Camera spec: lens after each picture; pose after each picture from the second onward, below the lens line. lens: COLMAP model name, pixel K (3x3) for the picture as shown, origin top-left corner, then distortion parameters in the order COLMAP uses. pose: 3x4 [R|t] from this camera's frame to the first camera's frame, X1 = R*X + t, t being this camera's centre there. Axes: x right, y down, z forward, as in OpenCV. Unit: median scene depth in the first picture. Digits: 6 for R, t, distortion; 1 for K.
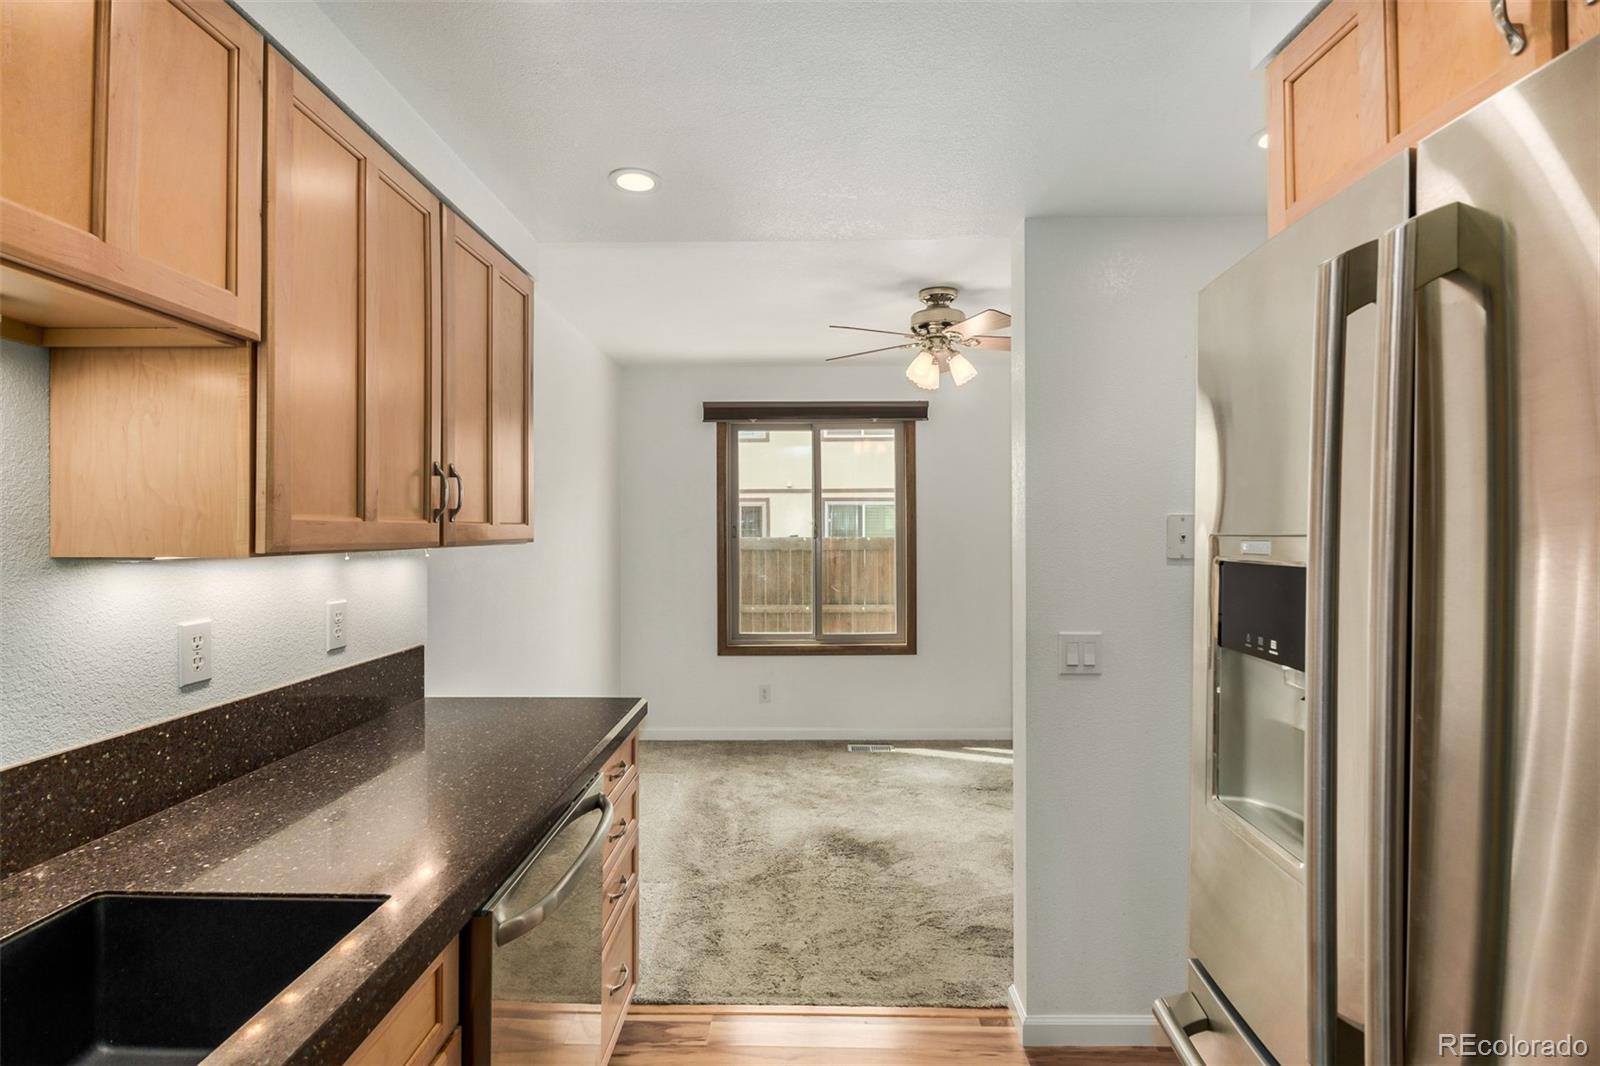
lens RADIAL K [[747.0, 0, 800.0], [0, 747.0, 533.0], [0, 0, 1]] dist [0.002627, 0.000452]
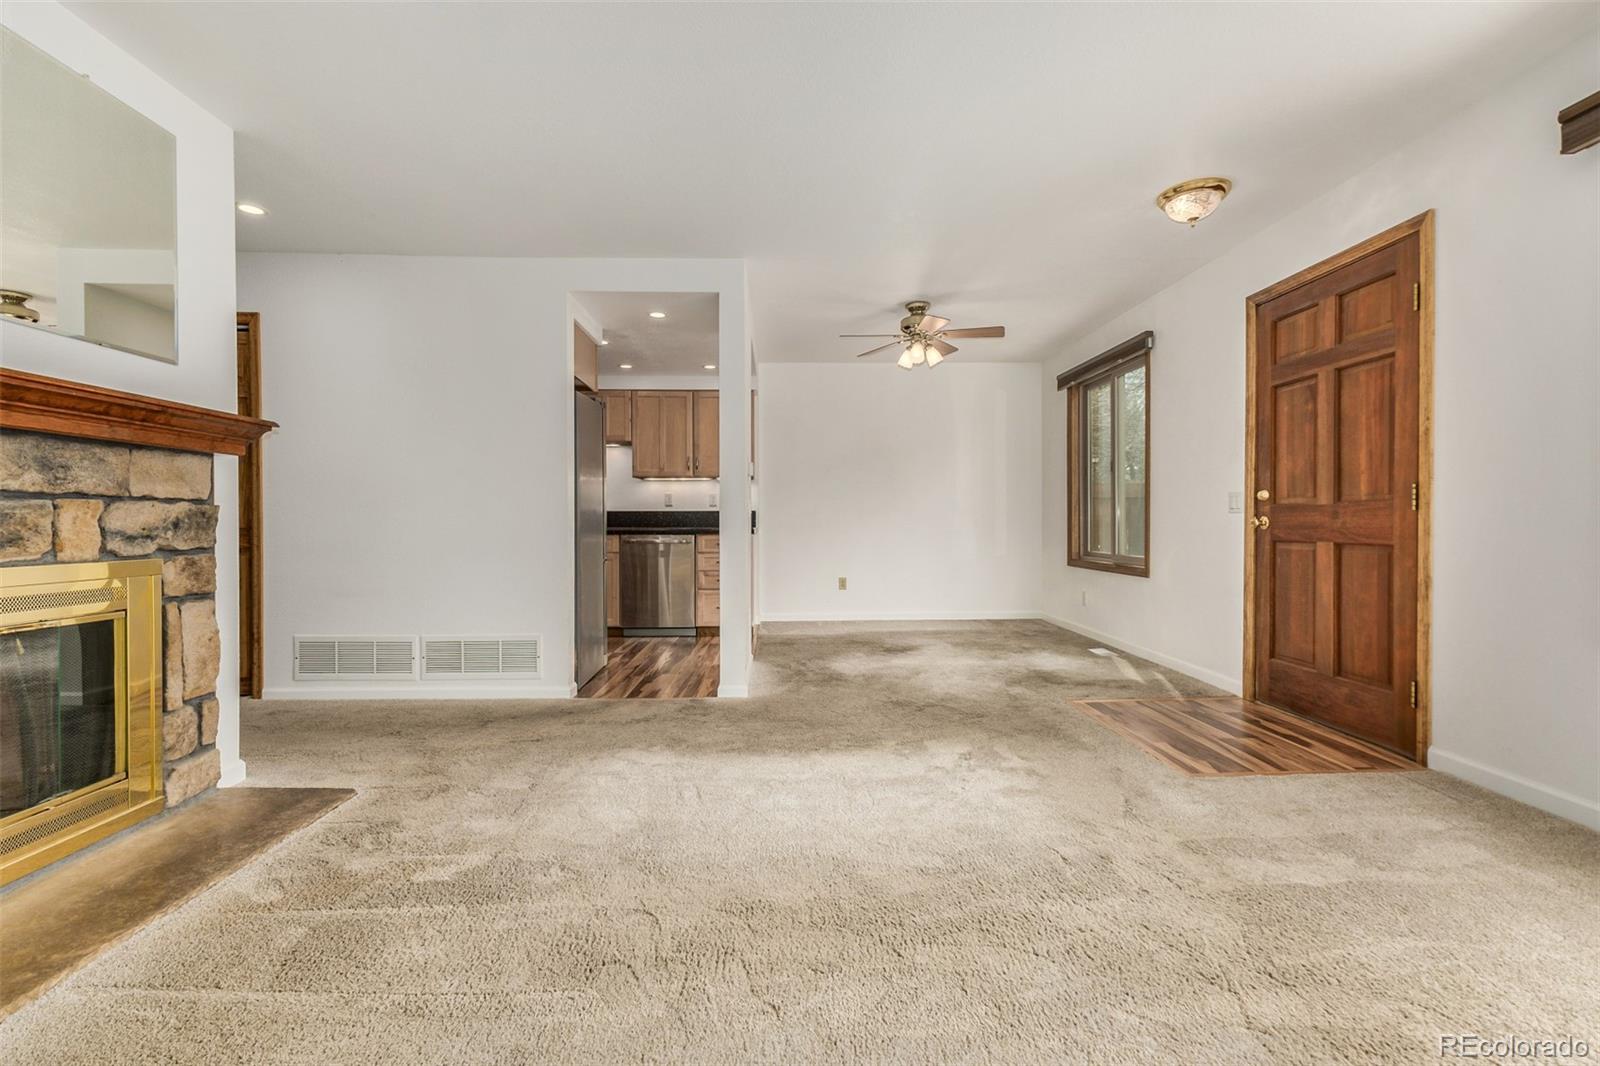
lens RADIAL K [[693.3, 0, 800.0], [0, 693.3, 533.0], [0, 0, 1]] dist [0.016814, -0.008146]
pose [[0.042383, 0.023688, -0.998821, 3.936072], [-0.000053, 0.999719, 0.023707, 0.281449], [0.999101, -0.000952, 0.042372, 1.713396]]
